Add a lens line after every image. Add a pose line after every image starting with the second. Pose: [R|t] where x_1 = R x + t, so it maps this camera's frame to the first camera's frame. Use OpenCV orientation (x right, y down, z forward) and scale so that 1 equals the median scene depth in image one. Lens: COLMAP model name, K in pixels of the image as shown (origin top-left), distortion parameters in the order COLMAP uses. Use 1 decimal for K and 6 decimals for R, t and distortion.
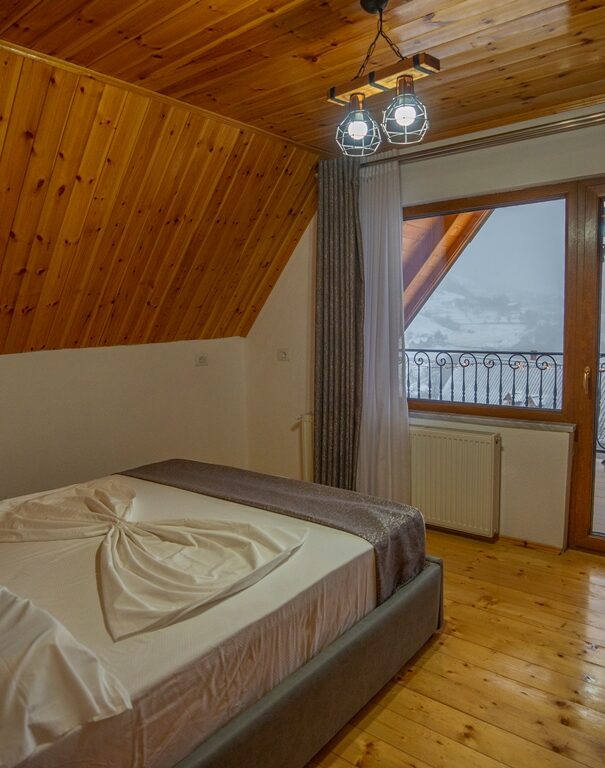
lens RADIAL K [[552.8, 0, 302.5], [0, 552.8, 384.0], [0, 0, 1]] dist [-0.090726, 0.049376]
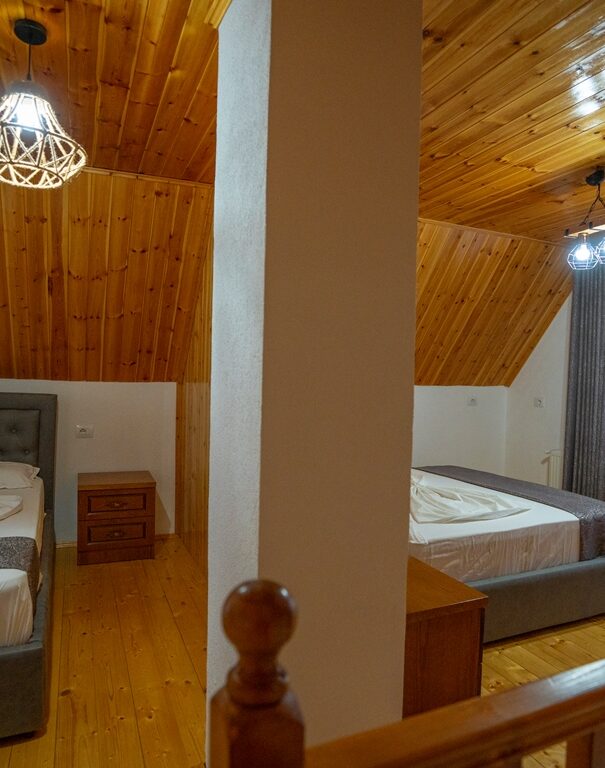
lens RADIAL K [[530.3, 0, 304.1], [0, 530.3, 382.8], [0, 0, 1]] dist [-0.081084, 0.035977]
pose [[0.881569, 0.057023, -0.468599, 0.079862], [-0.104906, 0.991520, -0.076704, 0.083149], [0.460251, 0.116778, 0.880075, -0.488625]]
